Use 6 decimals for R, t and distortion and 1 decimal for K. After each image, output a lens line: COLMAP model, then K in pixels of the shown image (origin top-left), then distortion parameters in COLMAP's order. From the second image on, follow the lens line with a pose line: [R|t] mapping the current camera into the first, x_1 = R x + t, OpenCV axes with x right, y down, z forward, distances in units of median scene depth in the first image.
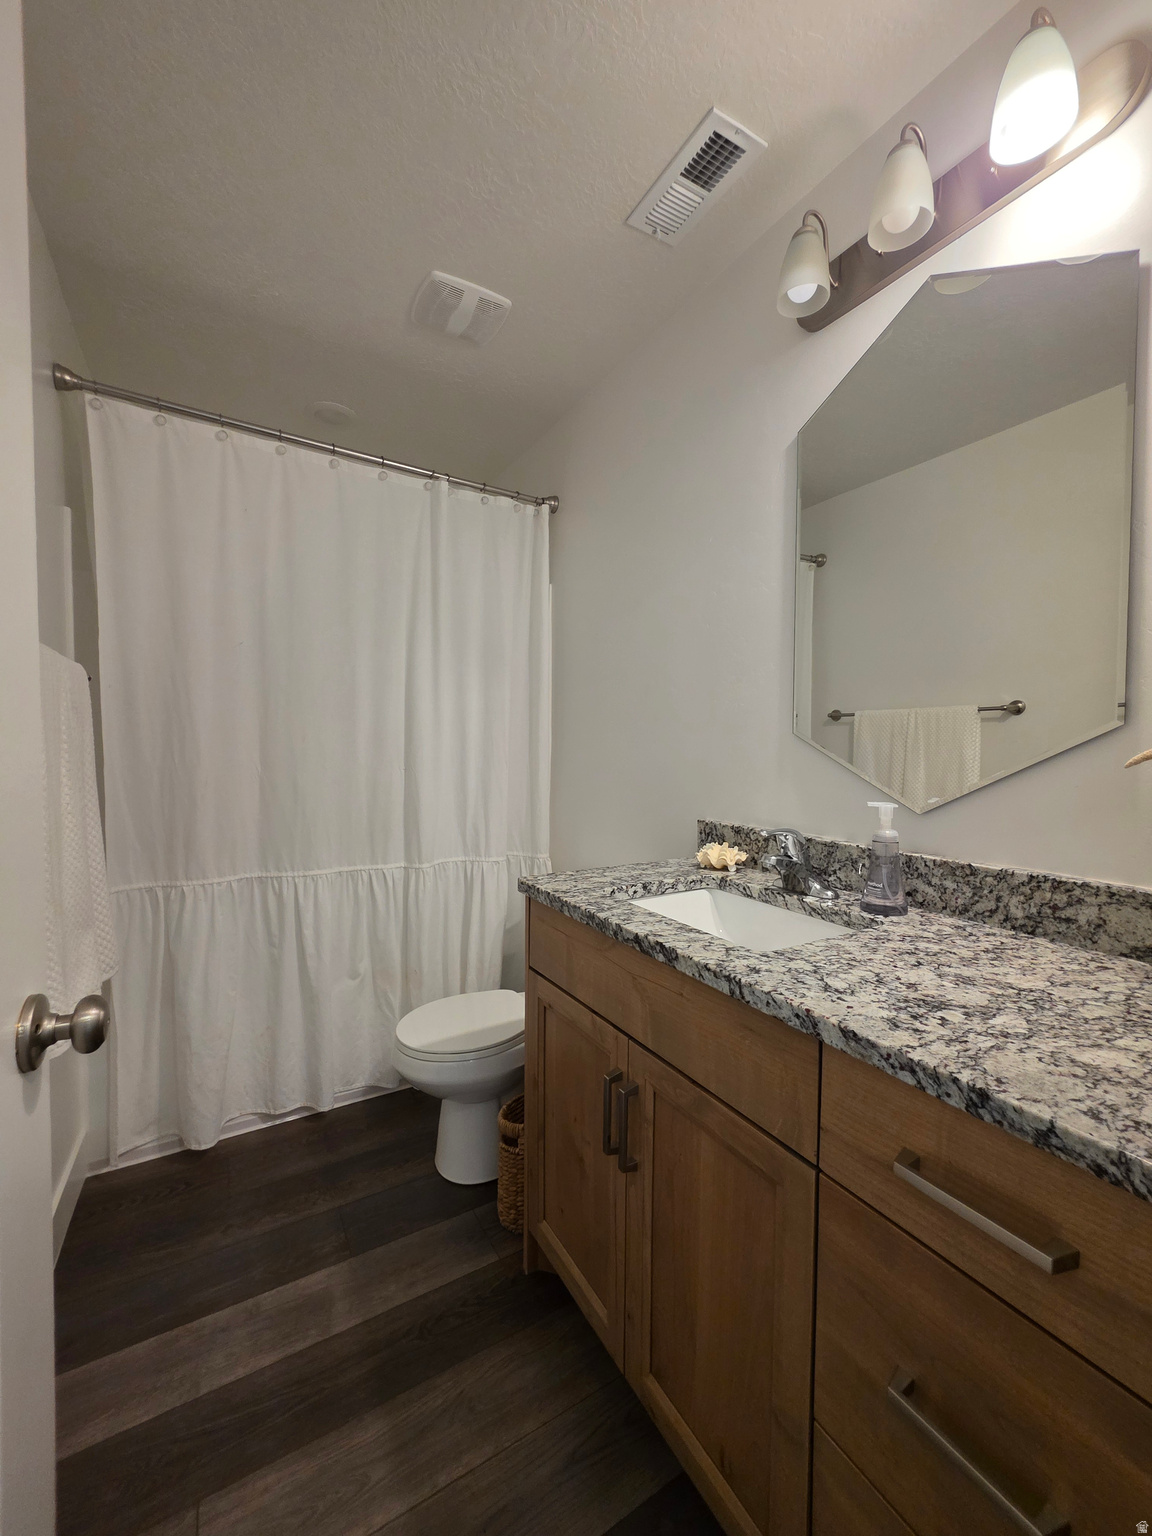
lens RADIAL K [[614.6, 0, 579.1], [0, 614.6, 754.3], [0, 0, 1]] dist [-0.000077, 0.000831]
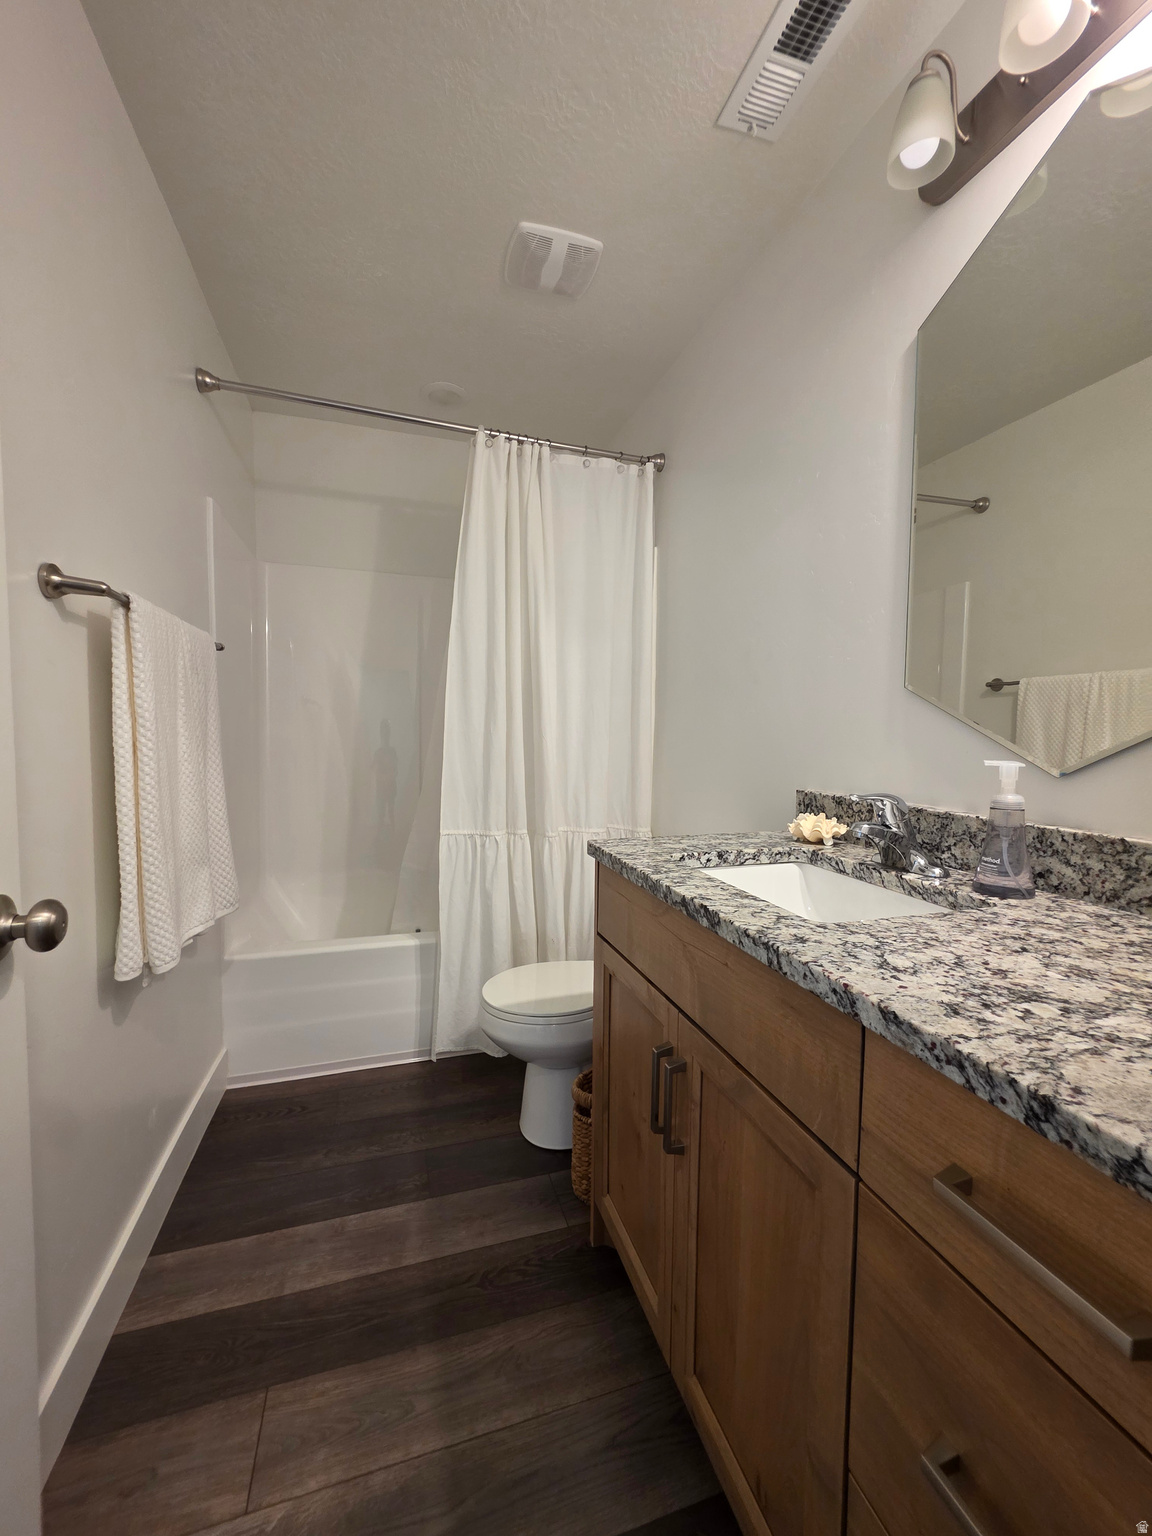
lens RADIAL K [[614.6, 0, 585.0], [0, 614.6, 757.1], [0, 0, 1]] dist [-0.000077, 0.000831]
pose [[0.973331, 0.013423, -0.229010, 0.133332], [-0.009012, 0.999753, 0.020294, 0.059262], [0.229226, -0.017689, 0.973212, 0.074111]]
